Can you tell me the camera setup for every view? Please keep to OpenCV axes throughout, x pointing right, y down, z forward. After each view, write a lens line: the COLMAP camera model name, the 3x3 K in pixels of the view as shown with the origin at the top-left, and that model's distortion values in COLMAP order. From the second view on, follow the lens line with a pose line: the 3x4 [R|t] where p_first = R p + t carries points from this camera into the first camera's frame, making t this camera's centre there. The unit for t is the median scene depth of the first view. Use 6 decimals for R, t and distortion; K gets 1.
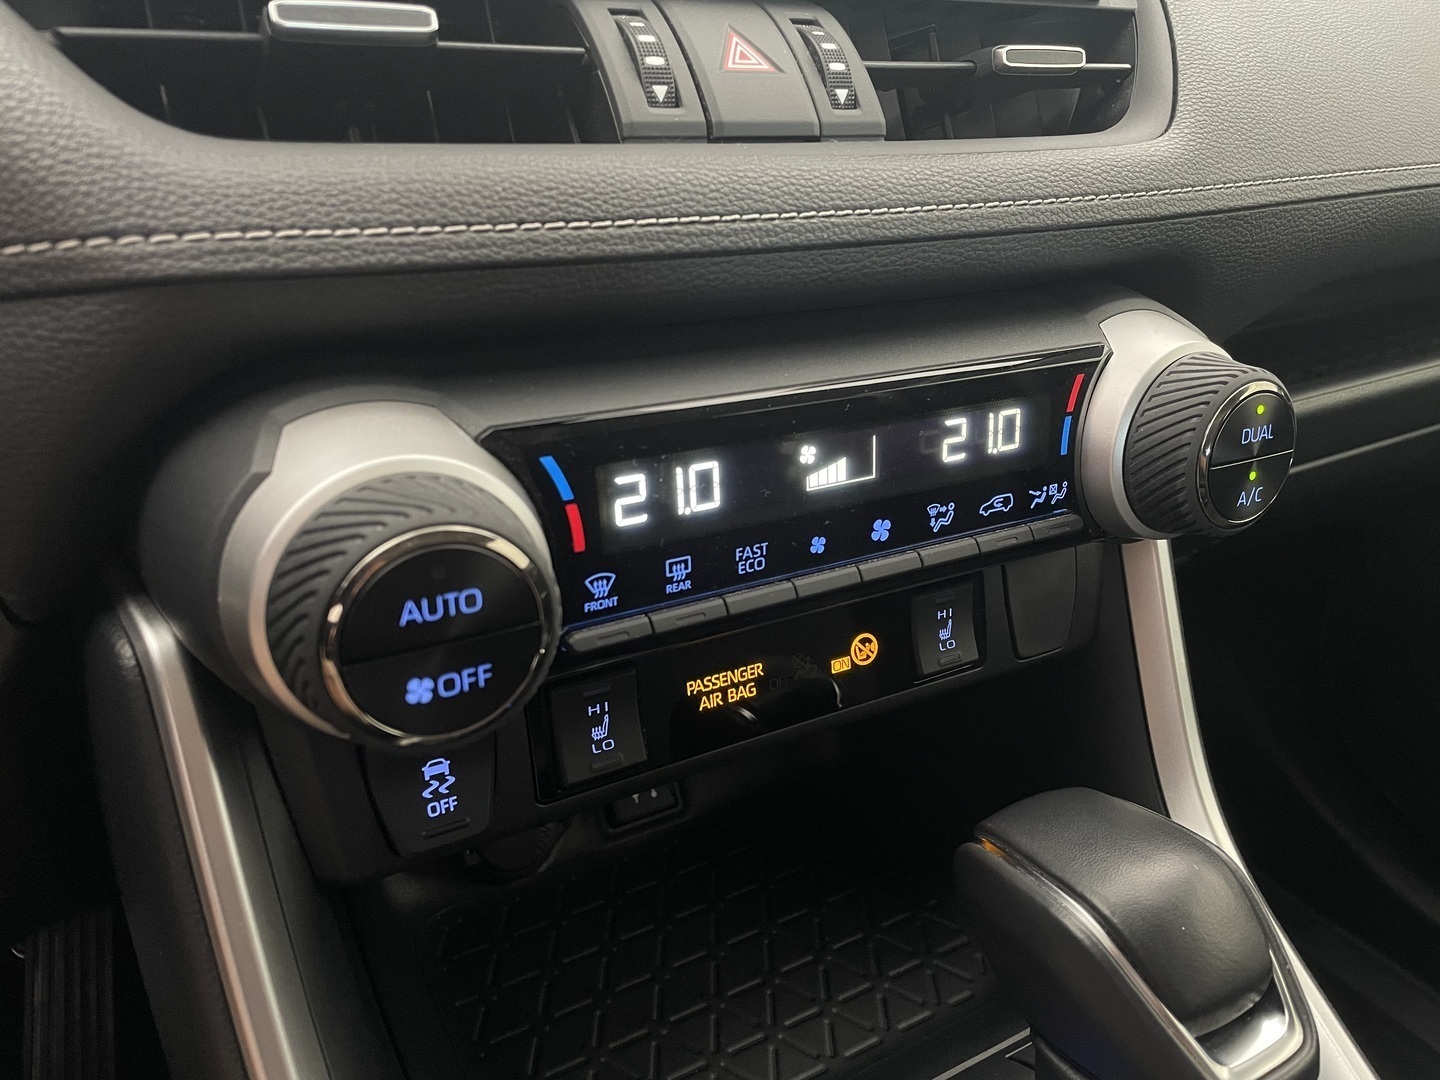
lens RADIAL K [[1116.3, 0, 760.5], [0, 1116.3, 537.7], [0, 0, 1]] dist [0.099508, -0.149171]
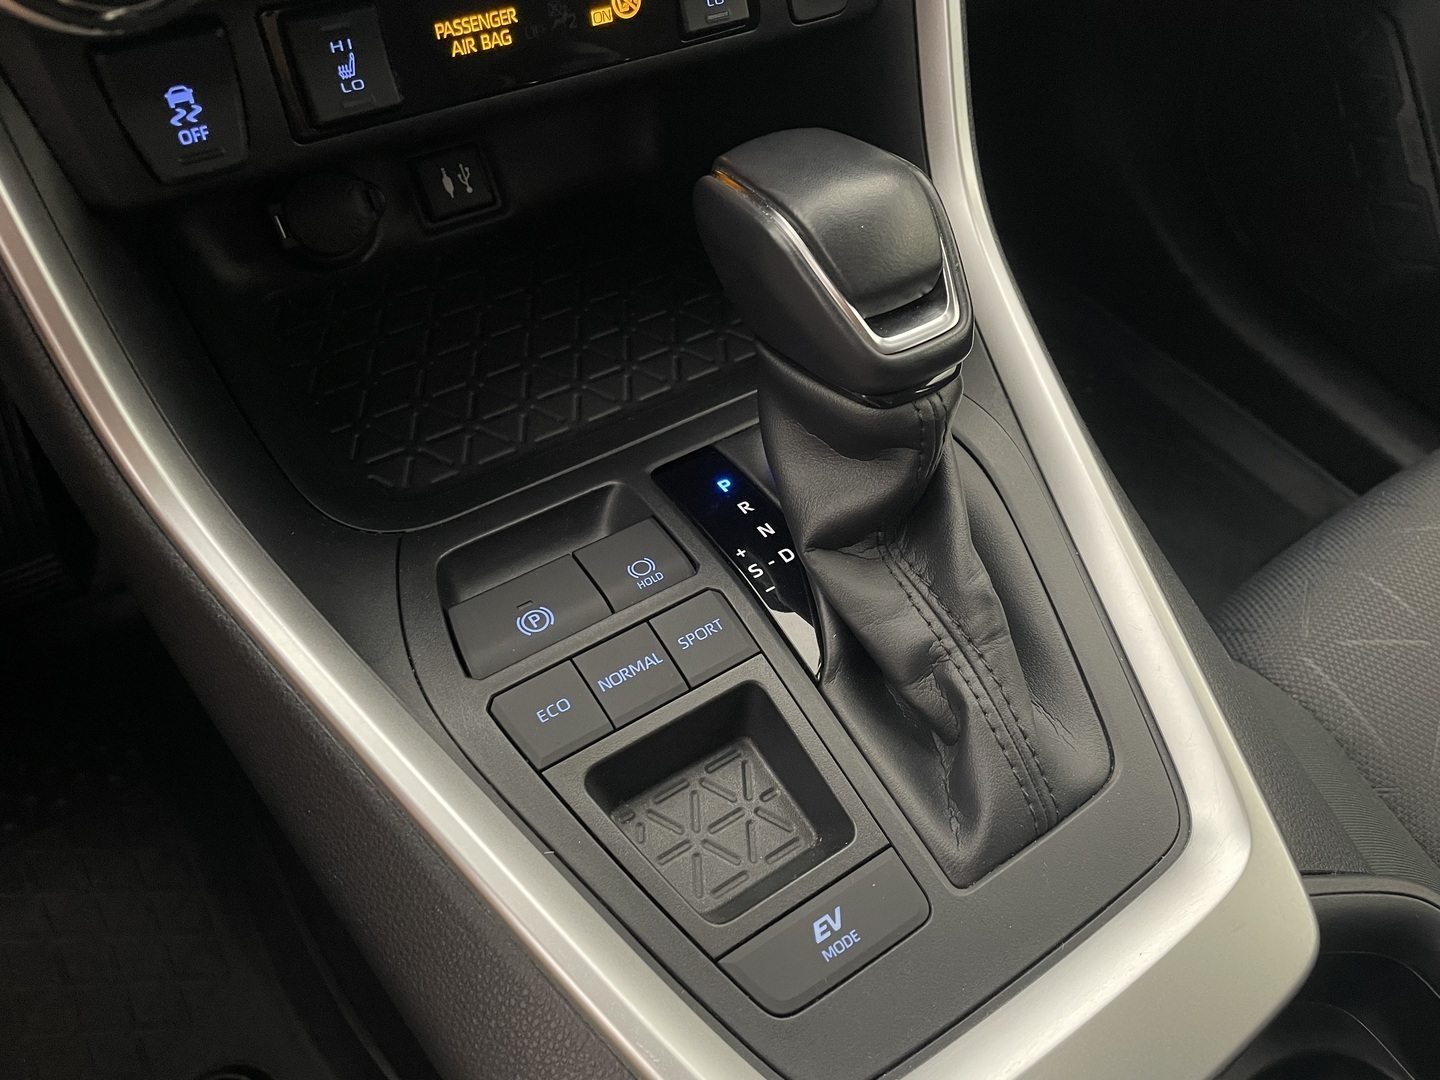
lens RADIAL K [[1116.3, 0, 760.5], [0, 1116.3, 537.7], [0, 0, 1]] dist [0.099508, -0.149171]
pose [[0.998362, -0.026477, 0.050711, 0.160304], [0.002655, 0.906939, 0.421253, 0.117724], [-0.057146, -0.420429, 0.905524, -0.130002]]
